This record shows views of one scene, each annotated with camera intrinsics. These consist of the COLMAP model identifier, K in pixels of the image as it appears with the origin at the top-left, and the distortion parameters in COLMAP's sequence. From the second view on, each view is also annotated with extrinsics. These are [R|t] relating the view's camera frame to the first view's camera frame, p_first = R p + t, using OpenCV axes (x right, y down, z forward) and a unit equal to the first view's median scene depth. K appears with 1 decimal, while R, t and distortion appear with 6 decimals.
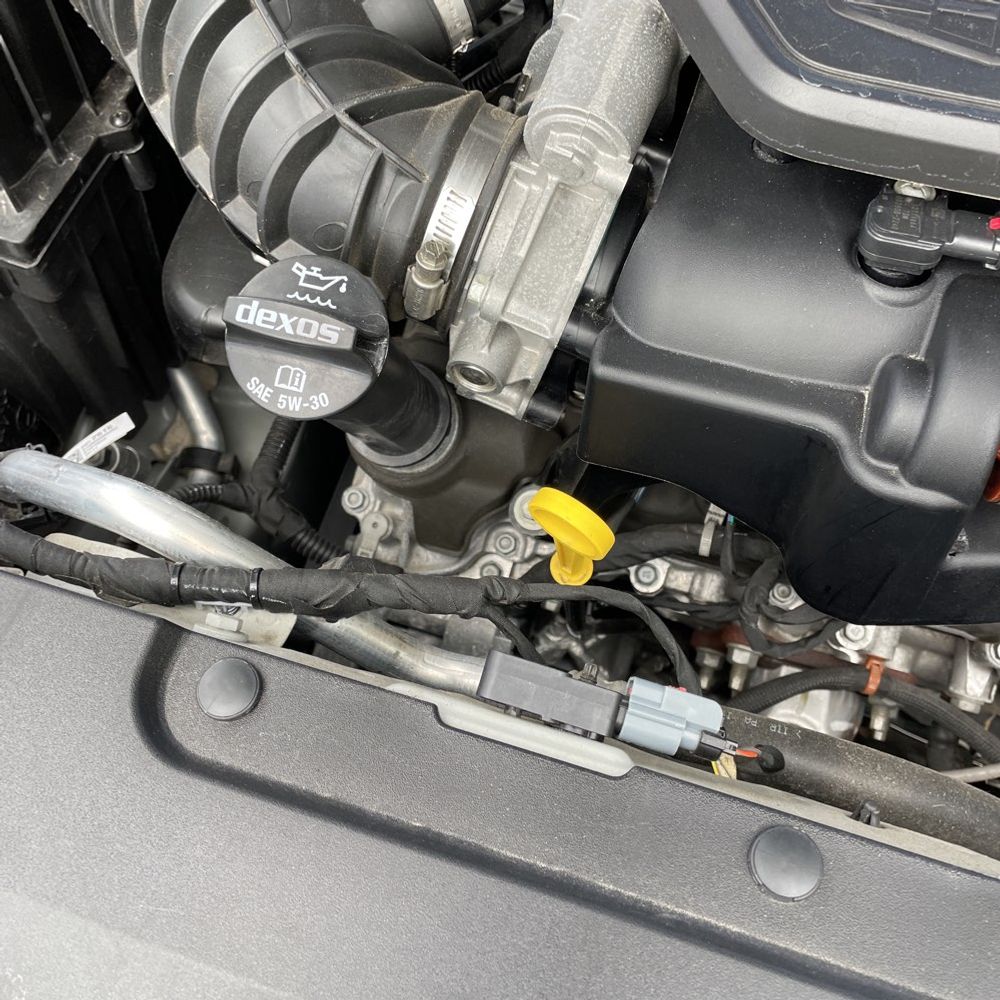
lens RADIAL K [[954.9, 0, 500.3], [0, 954.9, 493.6], [0, 0, 1]] dist [0.074302, -0.099557]
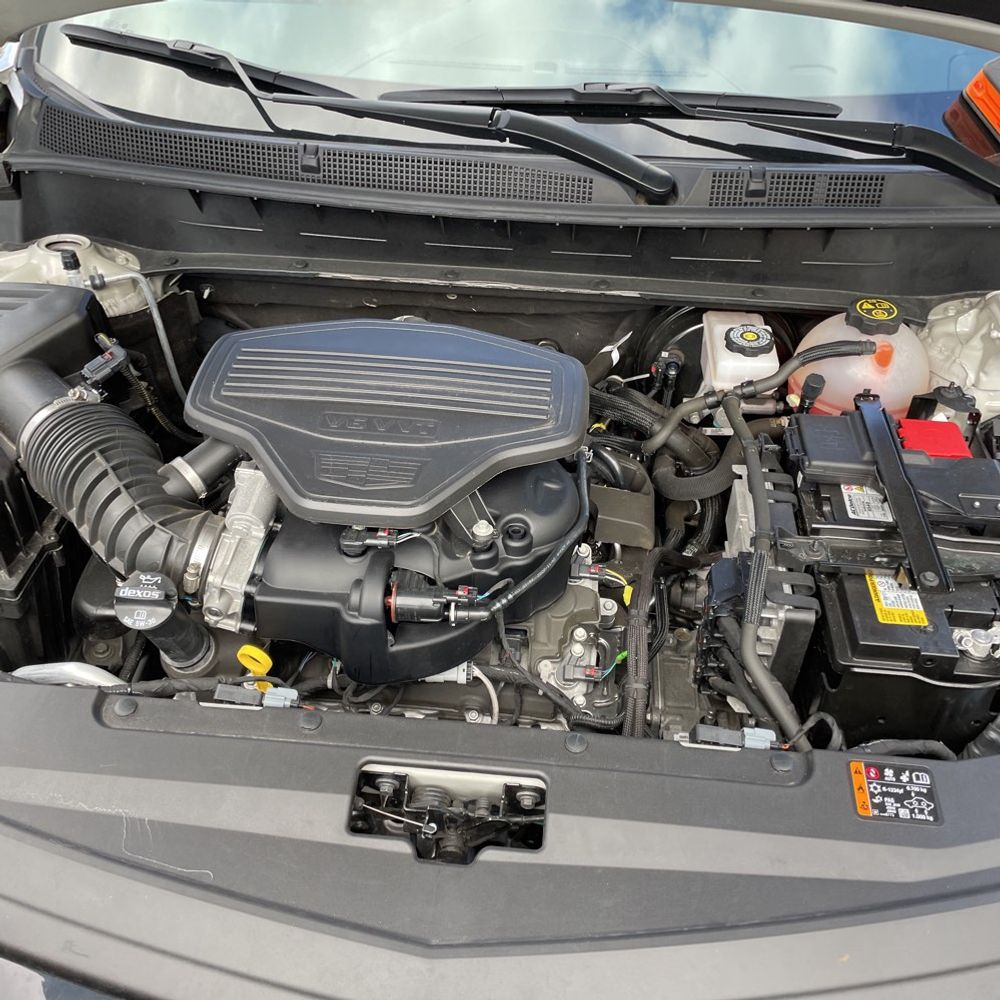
lens RADIAL K [[954.9, 0, 500.3], [0, 954.9, 493.6], [0, 0, 1]] dist [0.074302, -0.099557]
pose [[0.972765, -0.096815, 0.210605, 0.219336], [0.169122, 0.917788, -0.359255, 0.677333], [-0.158509, 0.385088, 0.909166, -1.679122]]
